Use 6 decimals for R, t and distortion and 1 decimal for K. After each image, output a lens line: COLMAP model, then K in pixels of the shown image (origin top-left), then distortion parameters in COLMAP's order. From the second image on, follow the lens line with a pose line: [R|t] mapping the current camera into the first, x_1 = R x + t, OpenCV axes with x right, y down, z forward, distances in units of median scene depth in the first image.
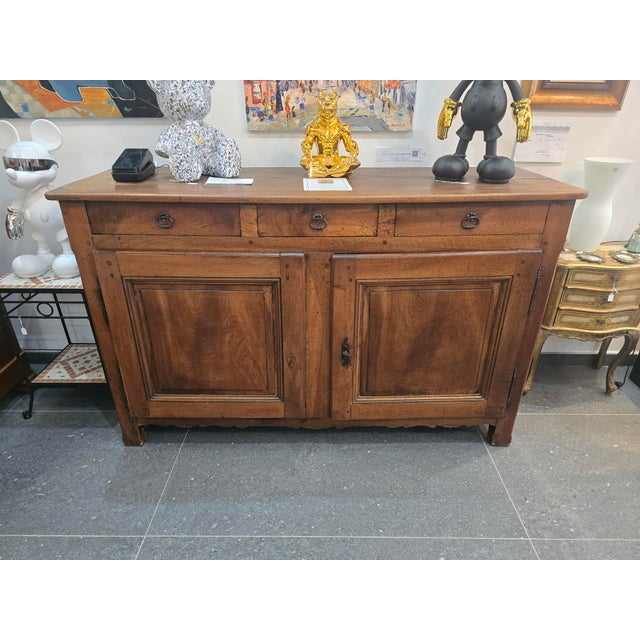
lens RADIAL K [[429.2, 0, 318.6], [0, 429.2, 319.0], [0, 0, 1]] dist [0.051050, -0.040045]
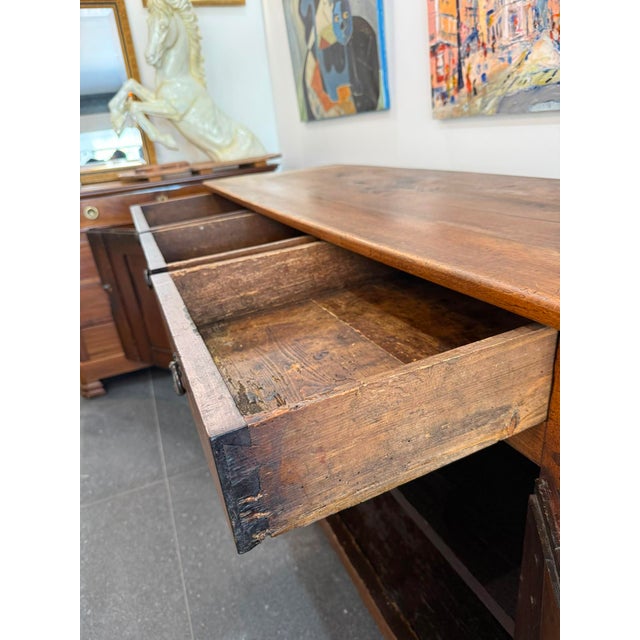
lens RADIAL K [[469.2, 0, 320.0], [0, 469.2, 317.2], [0, 0, 1]] dist [-0.020783, 0.006994]
pose [[0.389395, 0.315739, -0.865263, 0.605119], [-0.333086, 0.924104, 0.187311, -0.230816], [0.858734, 0.215269, 0.465010, 0.593158]]
